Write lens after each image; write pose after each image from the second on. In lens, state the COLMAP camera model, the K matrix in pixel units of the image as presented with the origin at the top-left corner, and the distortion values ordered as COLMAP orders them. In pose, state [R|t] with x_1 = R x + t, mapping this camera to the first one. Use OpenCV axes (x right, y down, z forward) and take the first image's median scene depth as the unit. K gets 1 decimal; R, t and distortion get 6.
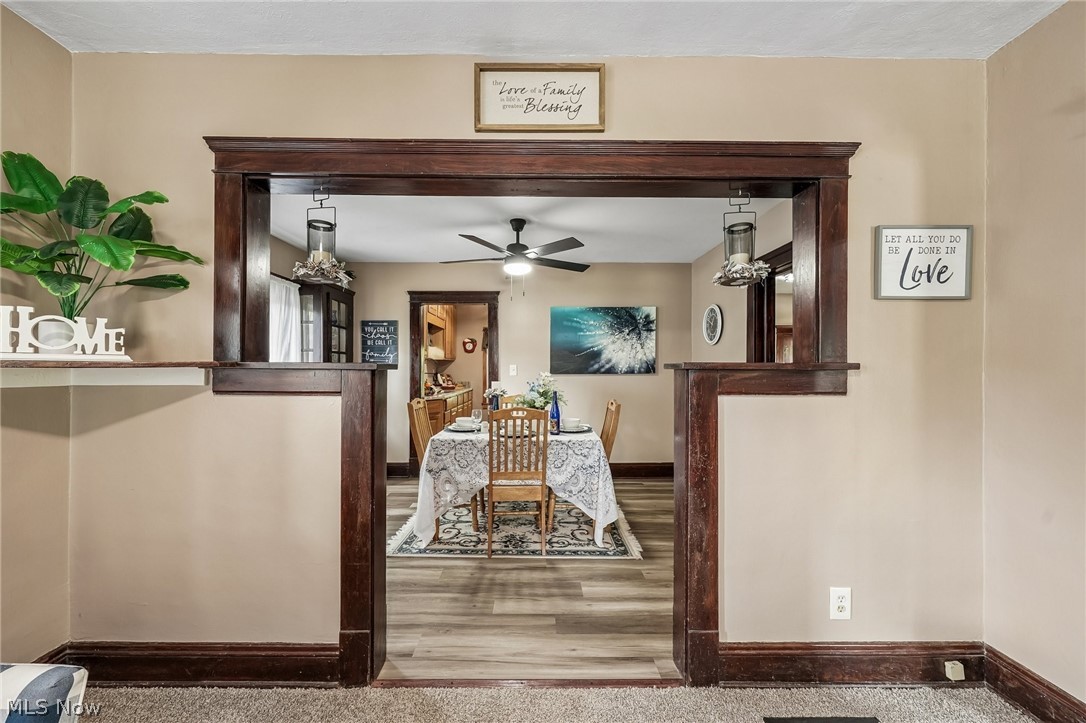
lens RADIAL K [[398.4, 0, 537.3], [0, 398.4, 362.9], [0, 0, 1]] dist [0.003409, 0.000110]
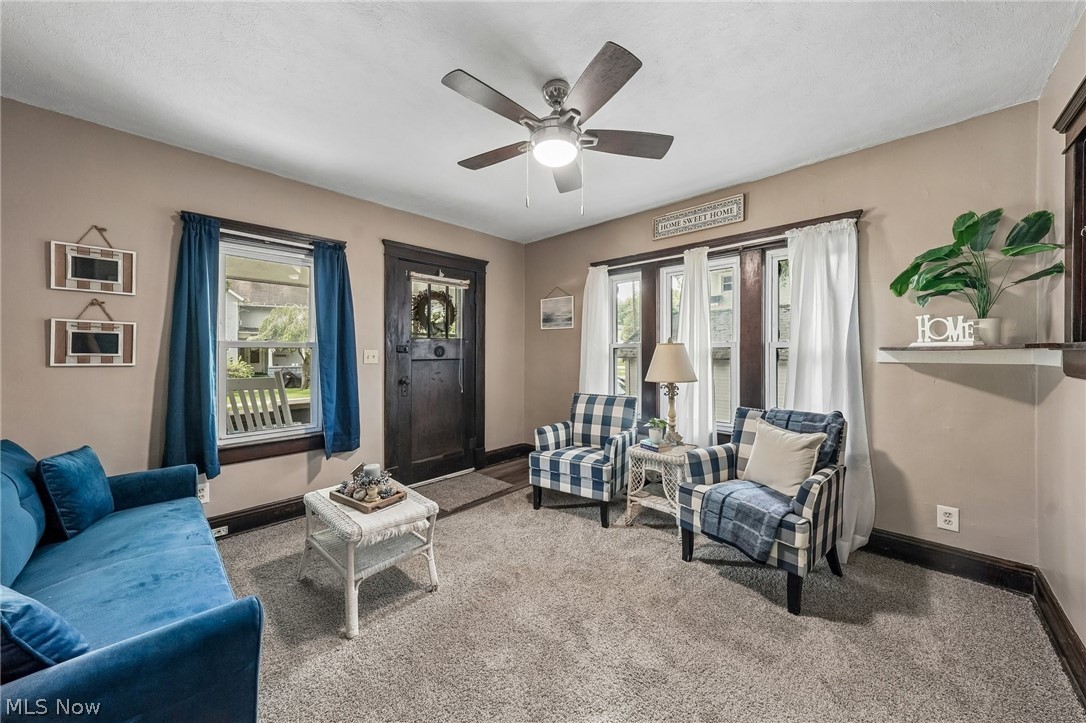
lens RADIAL K [[380.0, 0, 544.4], [0, 380.0, 353.9], [0, 0, 1]] dist [-0.001352, 0.000022]
pose [[-0.709467, -0.002355, -0.704735, 0.920306], [0.005133, 0.999951, -0.008509, 0.028646], [0.704720, -0.009654, -0.709419, 0.904866]]
